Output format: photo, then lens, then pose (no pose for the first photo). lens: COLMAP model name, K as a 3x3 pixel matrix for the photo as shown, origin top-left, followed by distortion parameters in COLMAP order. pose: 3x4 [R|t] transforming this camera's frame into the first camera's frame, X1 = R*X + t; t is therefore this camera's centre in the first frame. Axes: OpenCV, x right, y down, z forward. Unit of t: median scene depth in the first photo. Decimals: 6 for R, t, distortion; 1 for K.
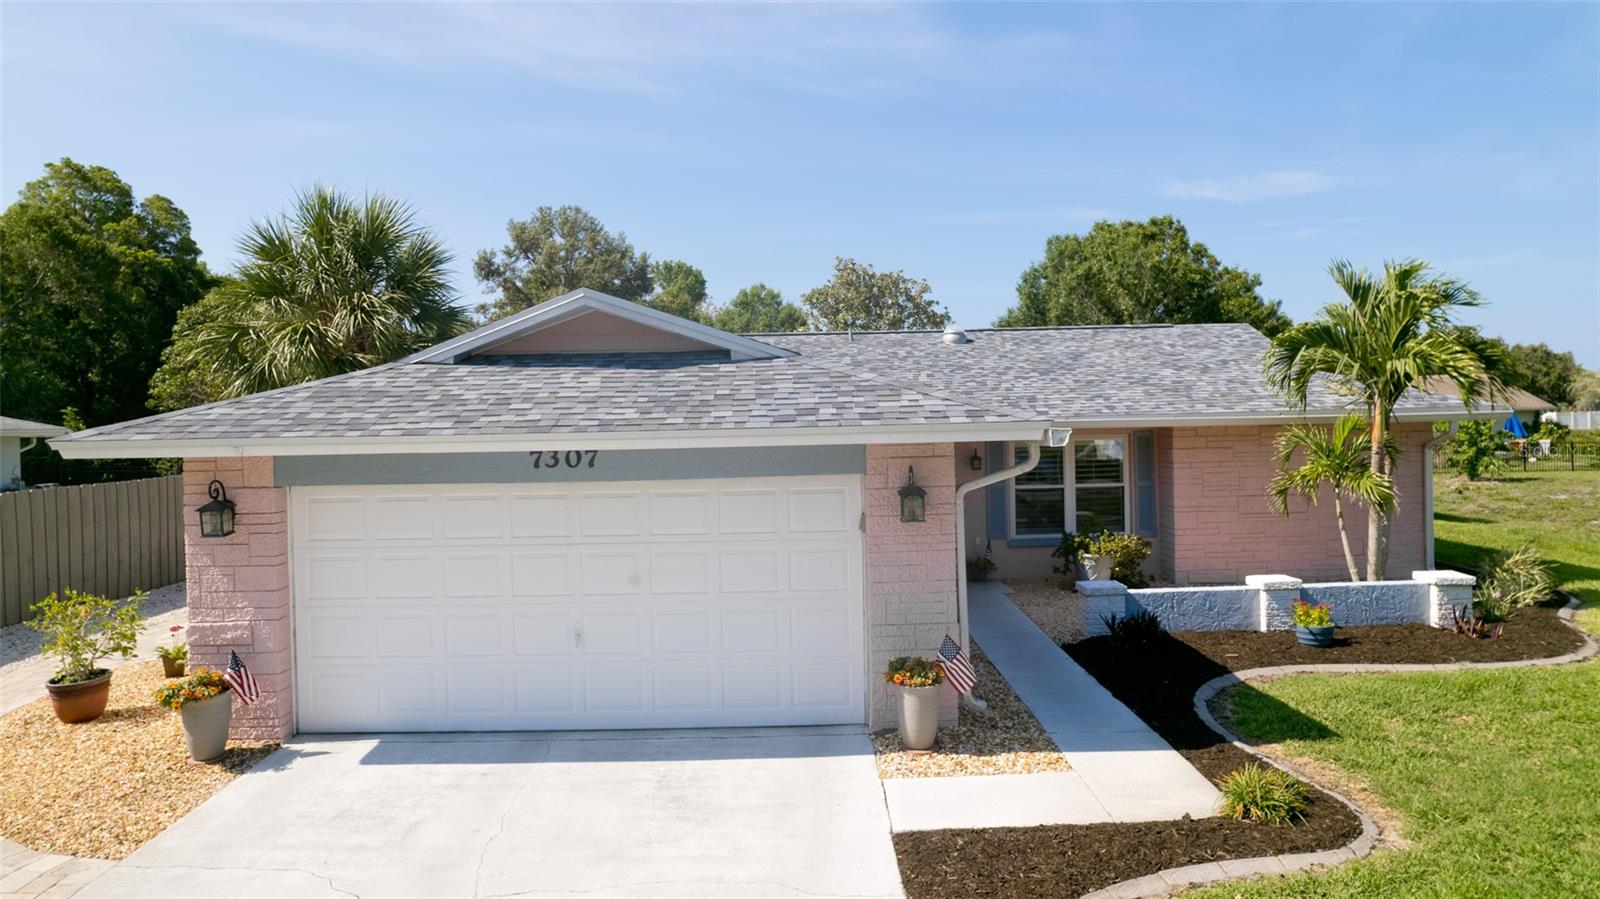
lens RADIAL K [[1022.1, 0, 802.9], [0, 1022.1, 417.9], [0, 0, 1]] dist [-0.083486, 0.077909]
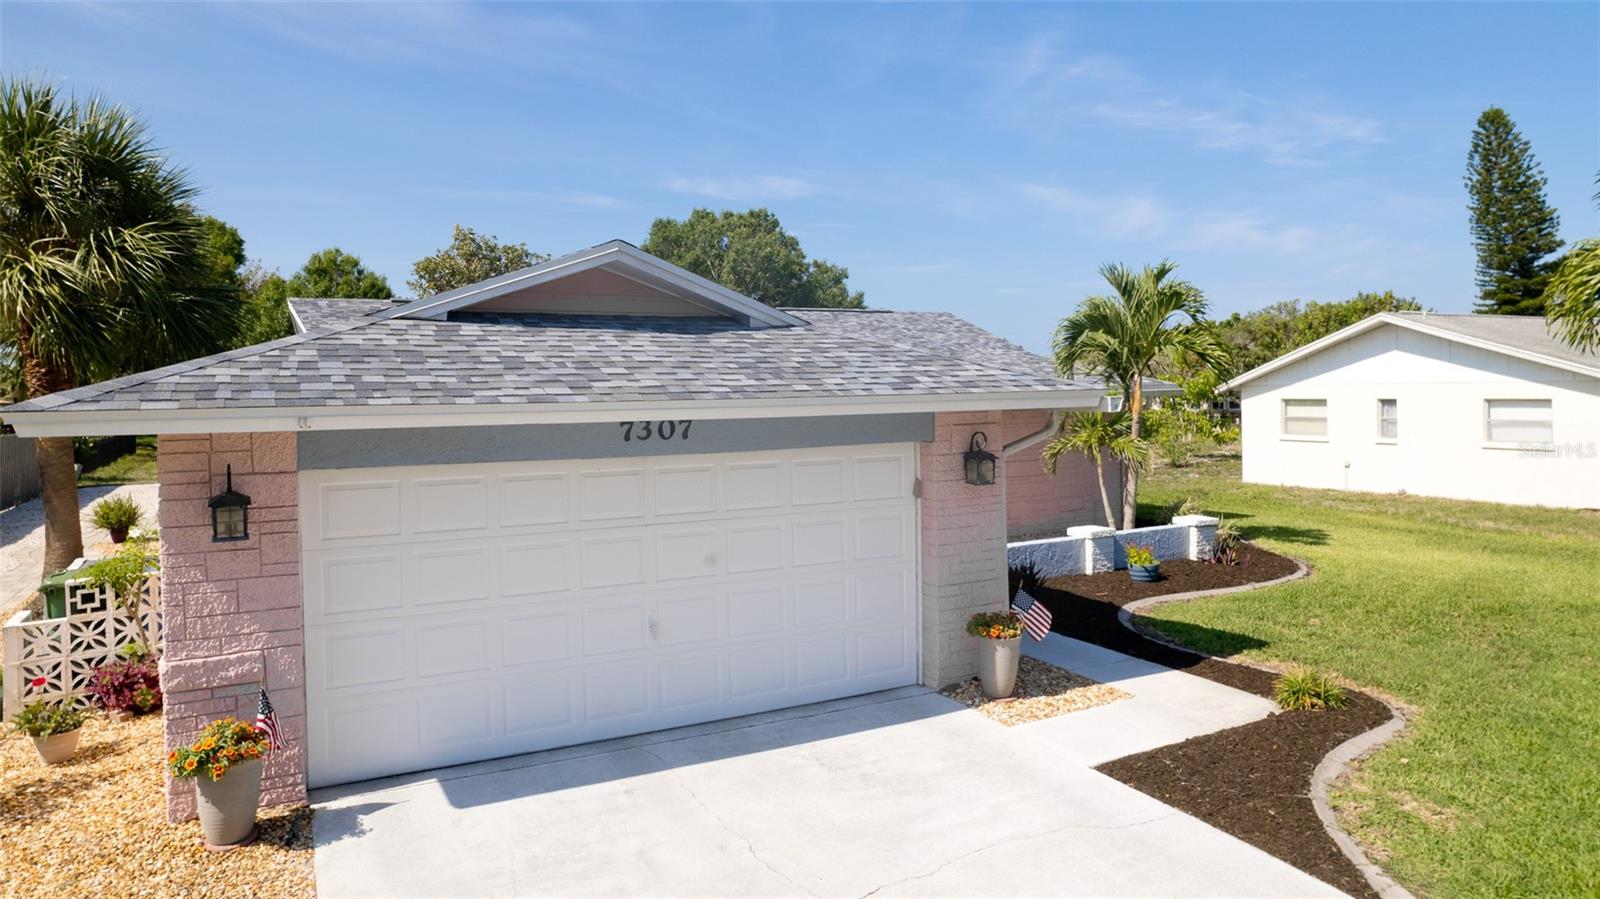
lens RADIAL K [[1025.9, 0, 802.2], [0, 1025.9, 392.4], [0, 0, 1]] dist [-0.080255, 0.071526]
pose [[0.890122, 0.003651, 0.455708, -0.523976], [-0.000116, 0.999970, -0.007786, 0.013922], [-0.455722, 0.006877, 0.890095, 0.134541]]
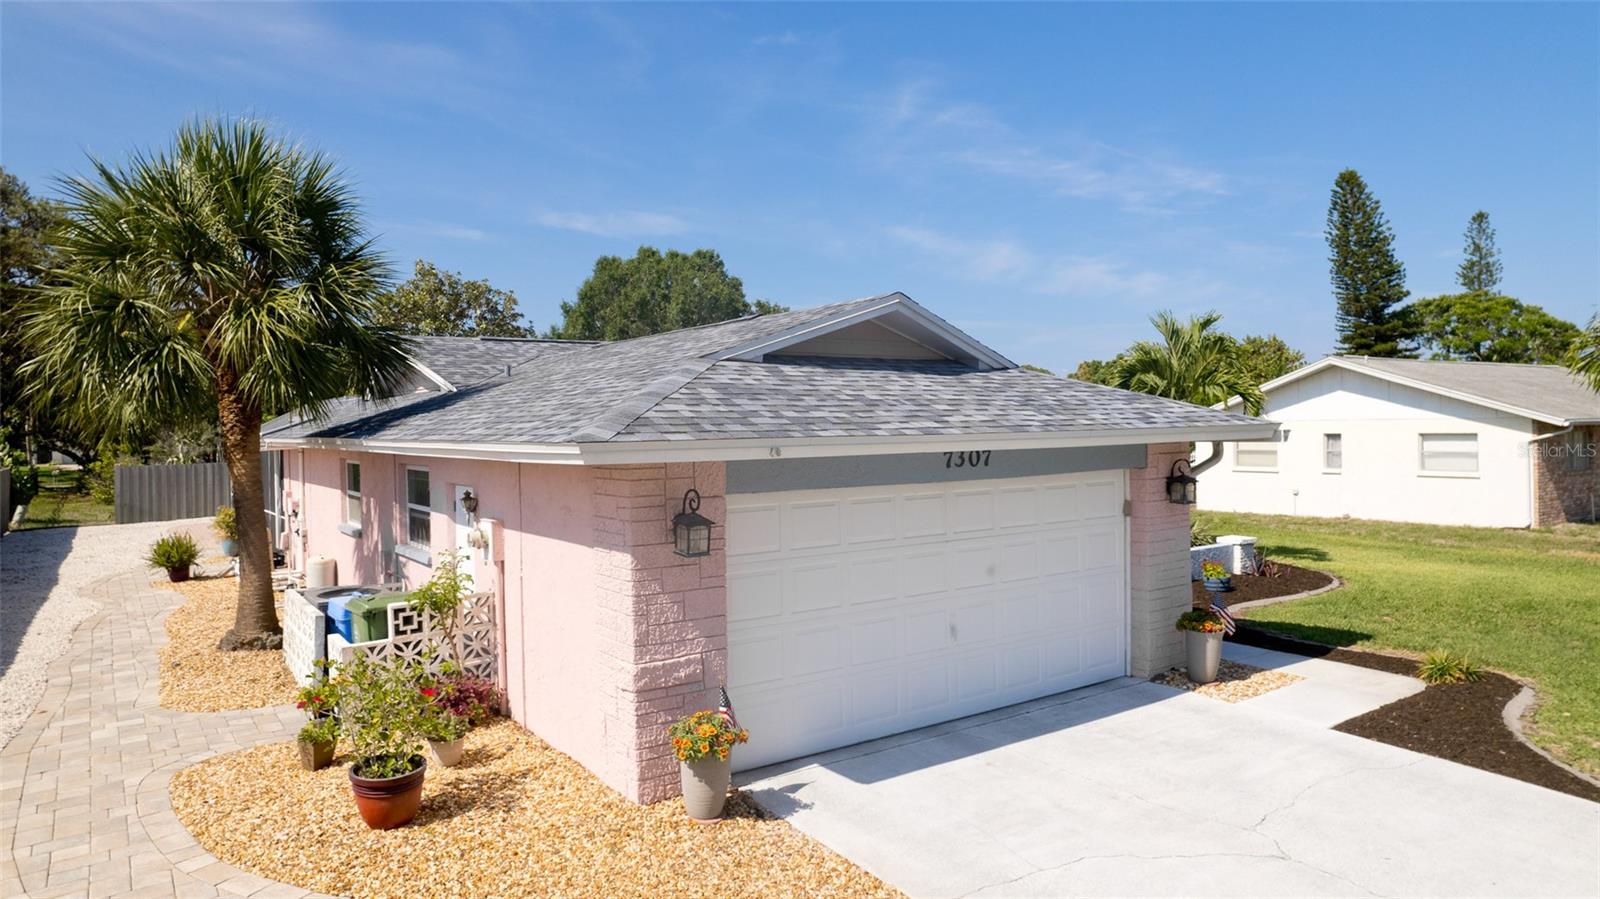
lens RADIAL K [[1022.1, 0, 802.9], [0, 1022.1, 417.9], [0, 0, 1]] dist [-0.083486, 0.077909]
pose [[0.826244, 0.008974, 0.563241, -0.951213], [0.002335, 0.999810, -0.019355, 0.018070], [-0.563308, 0.017307, 0.826066, 0.224255]]
